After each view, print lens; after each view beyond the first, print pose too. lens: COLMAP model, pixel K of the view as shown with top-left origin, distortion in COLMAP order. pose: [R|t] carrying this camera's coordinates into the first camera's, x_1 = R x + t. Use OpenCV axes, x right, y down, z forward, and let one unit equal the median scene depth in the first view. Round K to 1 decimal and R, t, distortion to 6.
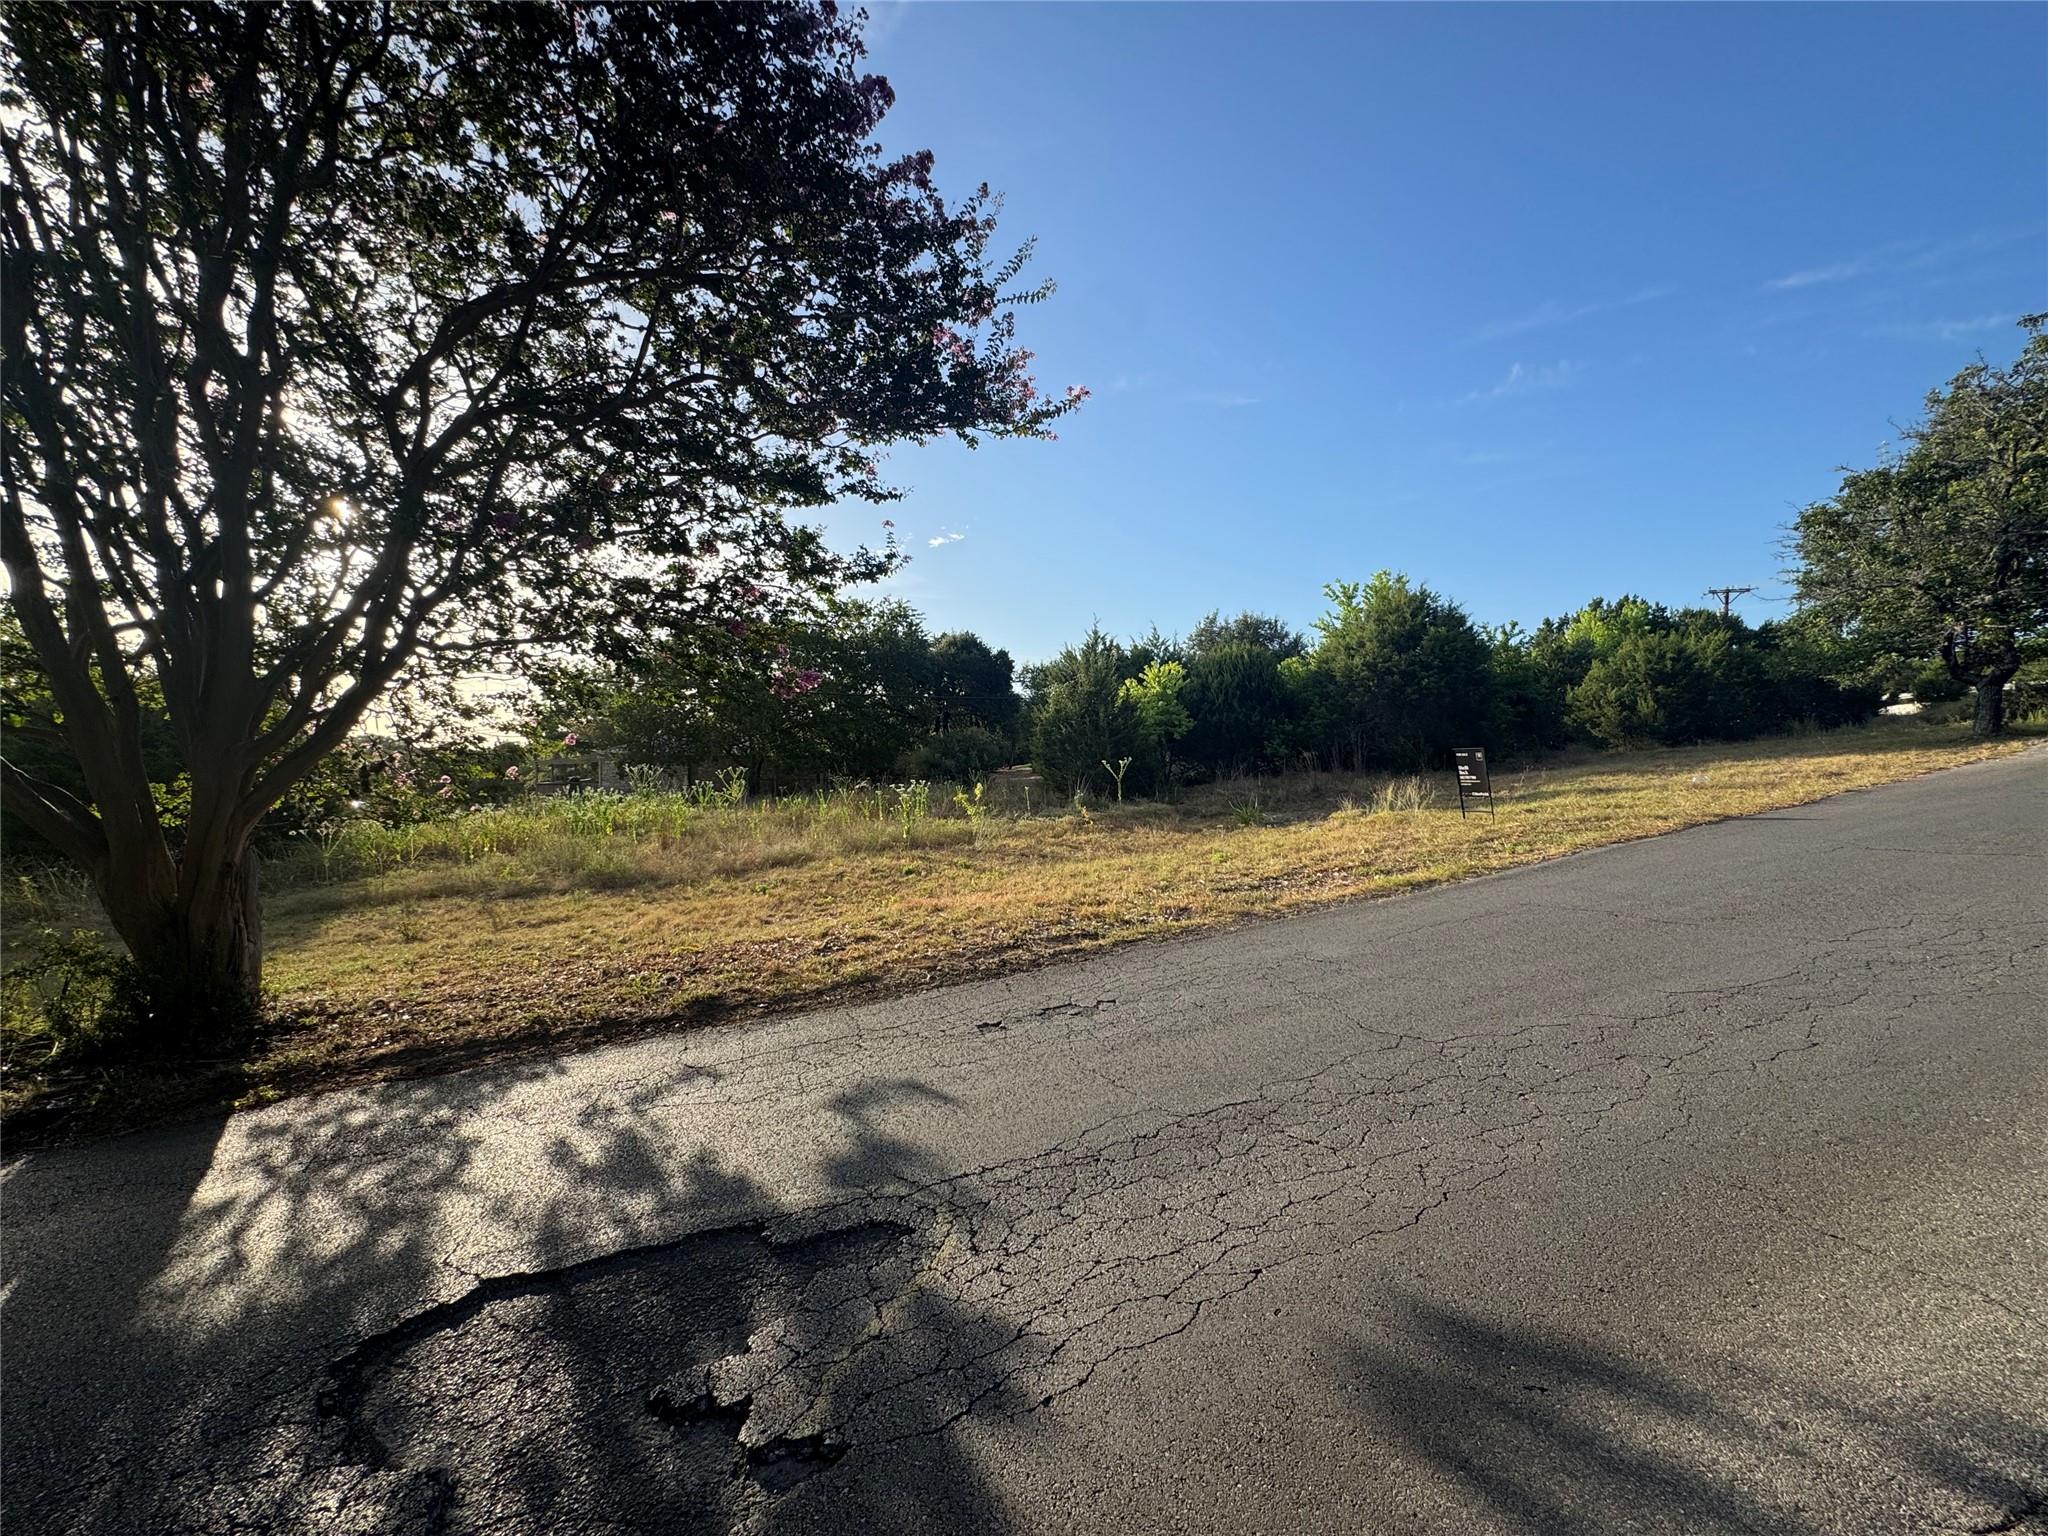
lens RADIAL K [[810.5, 0, 1024.0], [0, 810.5, 768.0], [0, 0, 1]] dist [0.000664, 0.000176]
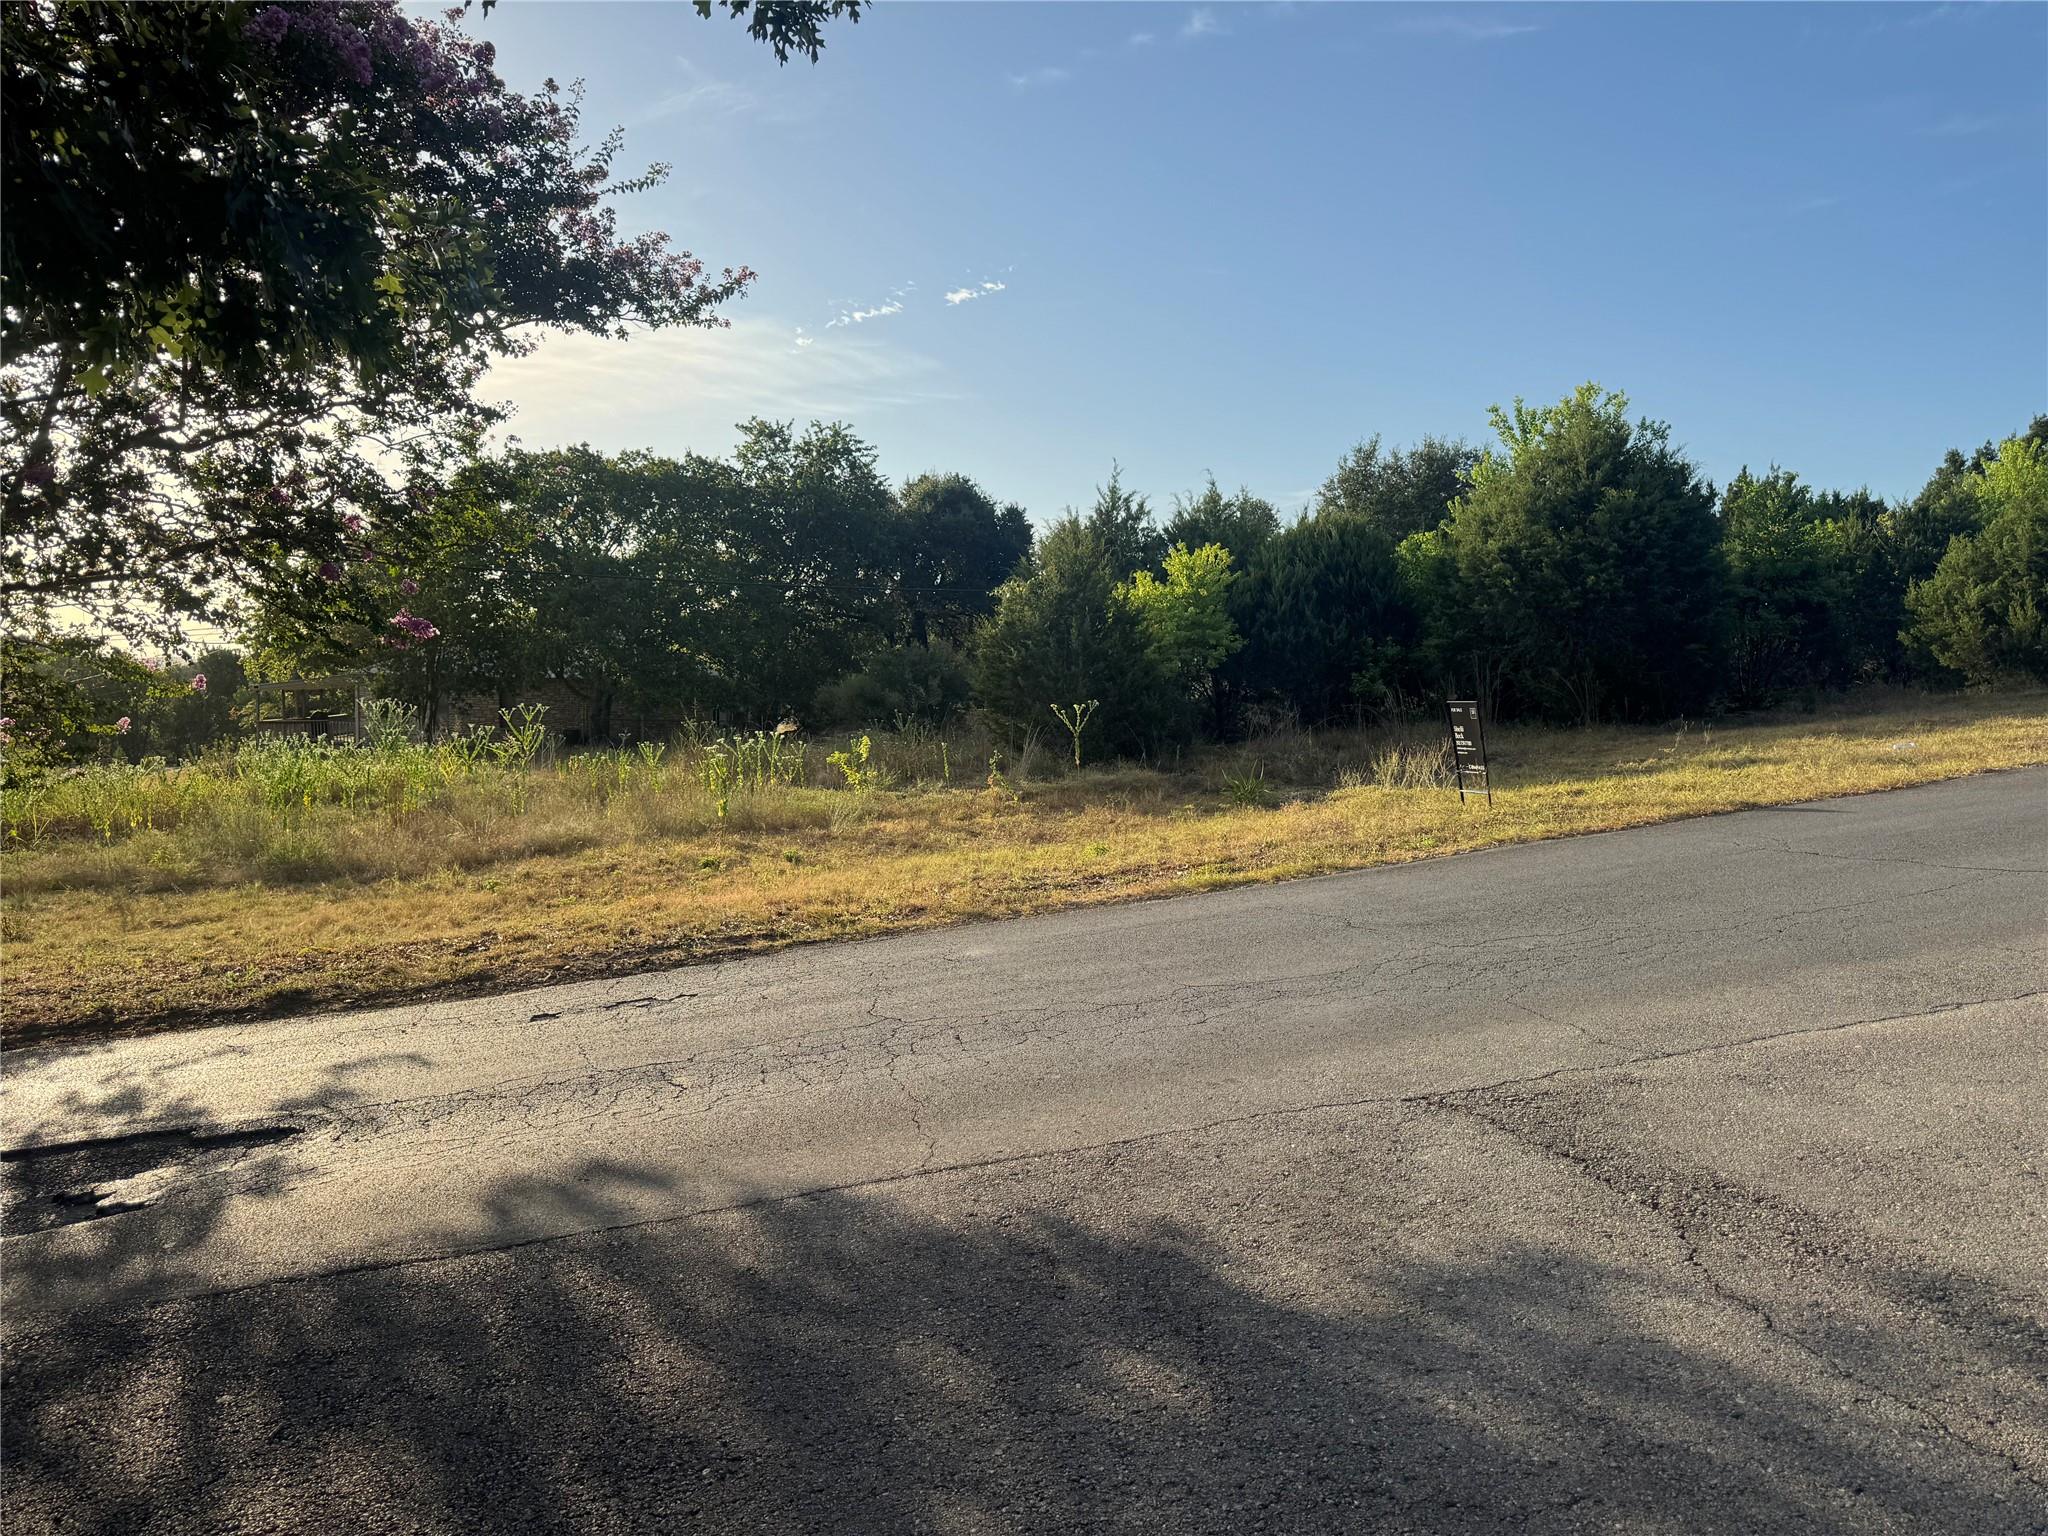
lens RADIAL K [[1445.5, 0, 1024.0], [0, 1445.5, 768.0], [0, 0, 1]] dist [0.119193, -0.150312]
pose [[0.996624, 0.014335, -0.080837, 0.144518], [-0.010400, 0.998750, 0.048891, -0.012578], [0.081437, -0.047885, 0.995528, -0.142660]]
